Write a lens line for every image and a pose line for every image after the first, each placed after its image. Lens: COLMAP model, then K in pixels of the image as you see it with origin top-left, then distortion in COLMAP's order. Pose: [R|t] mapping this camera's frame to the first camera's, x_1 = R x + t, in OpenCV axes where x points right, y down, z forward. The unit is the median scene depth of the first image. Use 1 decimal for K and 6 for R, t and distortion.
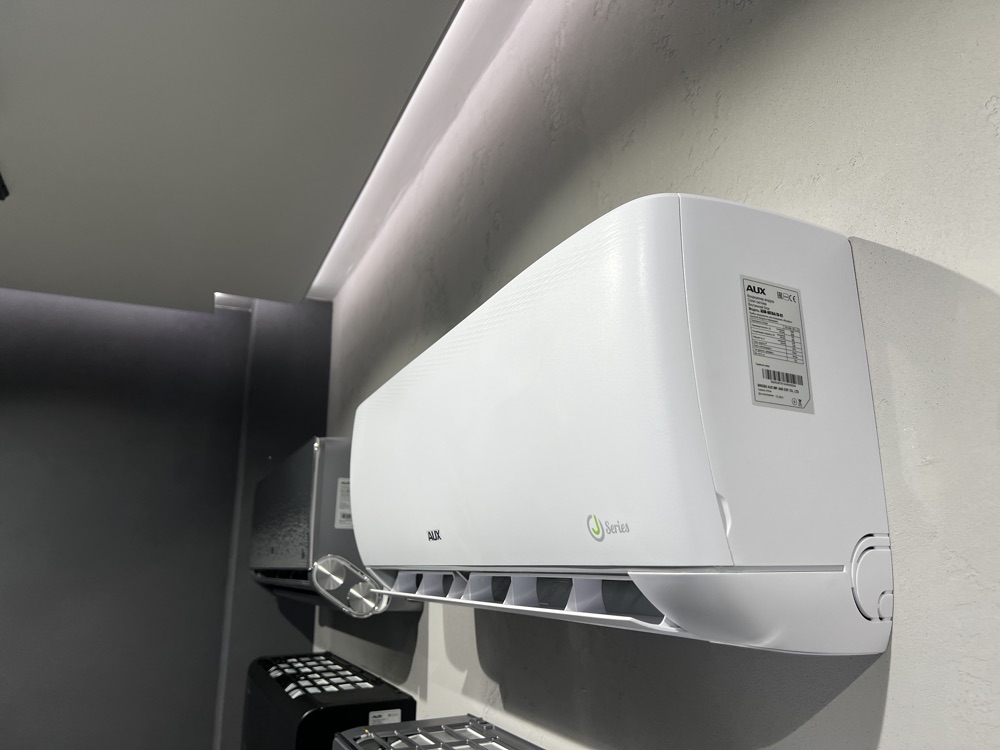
lens RADIAL K [[765.1, 0, 500.0], [0, 765.1, 375.0], [0, 0, 1]] dist [0.018220, -0.004917]
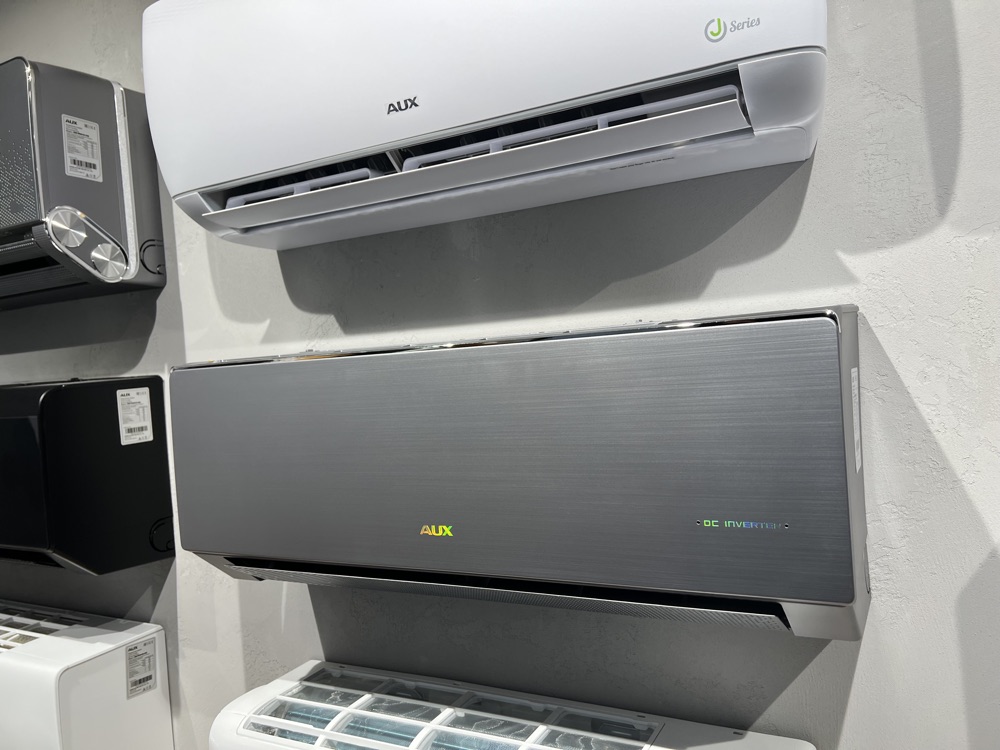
lens RADIAL K [[765.1, 0, 500.0], [0, 765.1, 375.0], [0, 0, 1]] dist [0.018220, -0.004917]
pose [[0.779406, -0.065344, 0.623103, -0.384681], [-0.082126, 0.975309, 0.205007, 0.204025], [-0.621114, -0.210956, 0.754795, 0.050255]]
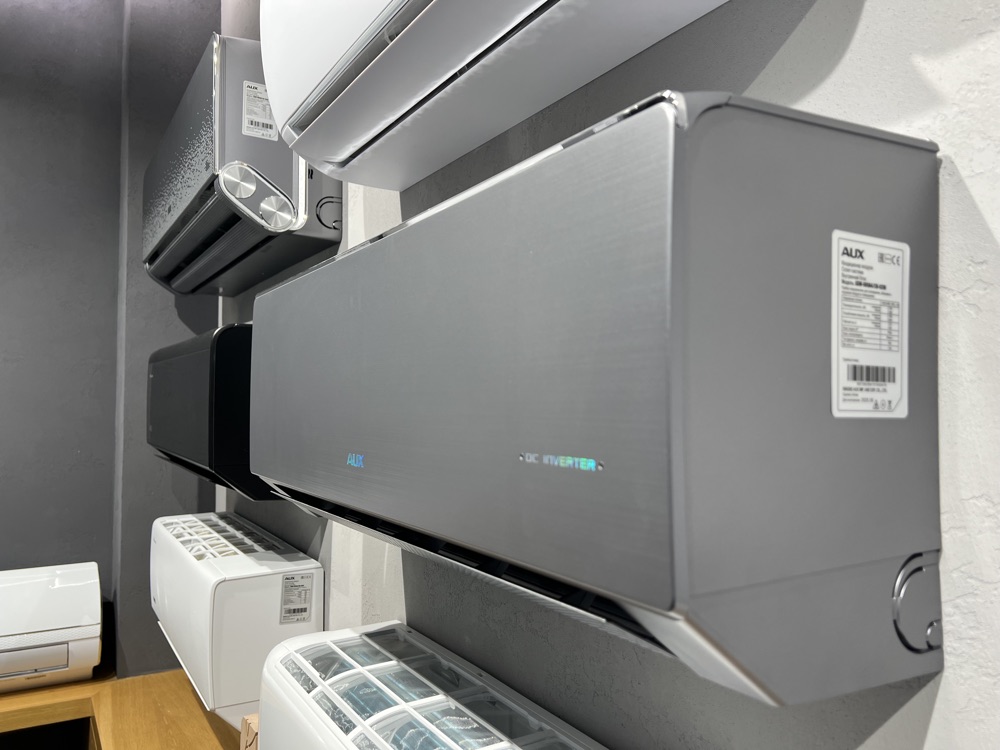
lens RADIAL K [[765.1, 0, 500.0], [0, 765.1, 375.0], [0, 0, 1]] dist [0.018220, -0.004917]
pose [[0.990715, 0.007850, 0.135727, -0.033444], [-0.035406, 0.978780, 0.201832, 0.288606], [-0.131263, -0.204763, 0.969970, 0.014258]]
